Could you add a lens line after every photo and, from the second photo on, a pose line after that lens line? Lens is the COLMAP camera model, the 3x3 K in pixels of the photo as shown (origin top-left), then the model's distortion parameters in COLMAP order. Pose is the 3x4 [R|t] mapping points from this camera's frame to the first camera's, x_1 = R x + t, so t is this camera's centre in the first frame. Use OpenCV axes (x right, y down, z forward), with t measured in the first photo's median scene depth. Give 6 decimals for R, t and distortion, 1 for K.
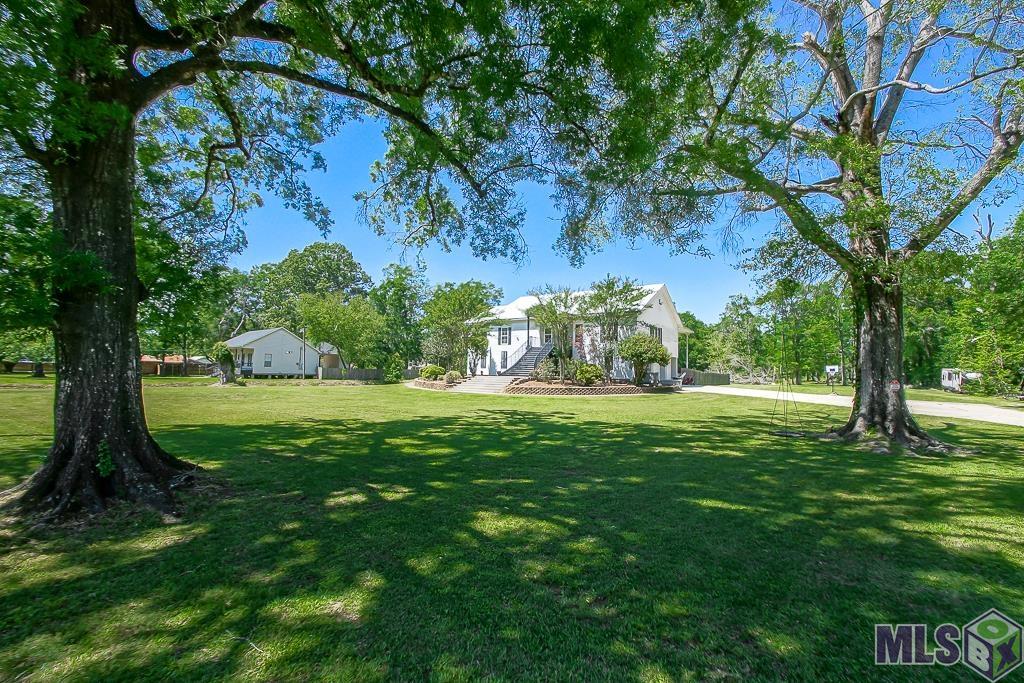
lens RADIAL K [[417.9, 0, 512.0], [0, 417.9, 341.5], [0, 0, 1]] dist [-0.017388, -0.000126]
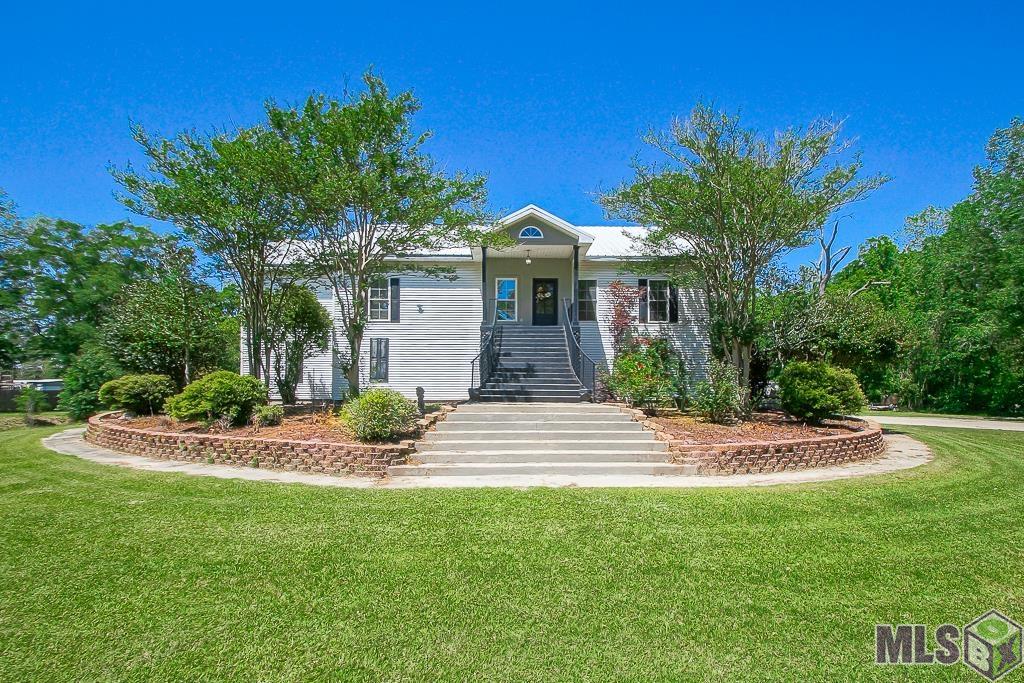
lens RADIAL K [[459.6, 0, 511.1], [0, 459.6, 384.0], [0, 0, 1]] dist [0.001793, 0.000127]
pose [[0.808646, -0.015200, 0.588099, -0.176184], [-0.023784, 0.998004, 0.058499, 0.038981], [-0.587814, -0.061293, 0.806671, 0.565546]]
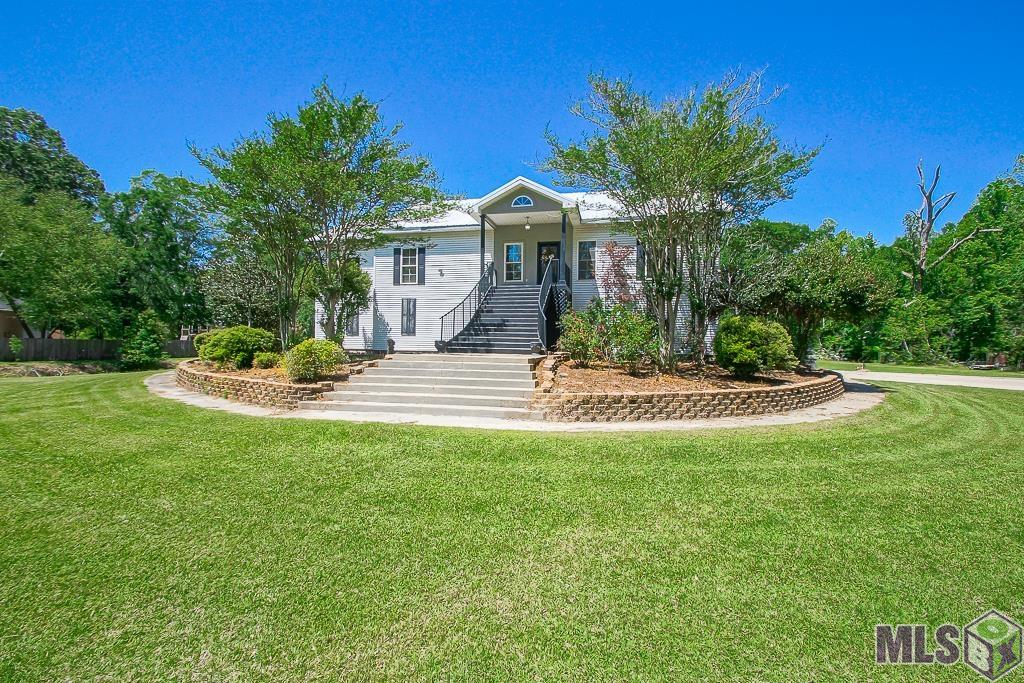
lens RADIAL K [[417.9, 0, 512.0], [0, 417.9, 341.5], [0, 0, 1]] dist [-0.017388, -0.000126]
pose [[0.918320, -0.013025, 0.395624, -0.099519], [-0.016057, 0.997410, 0.070108, 0.037566], [-0.395513, -0.070734, 0.915733, 0.513882]]
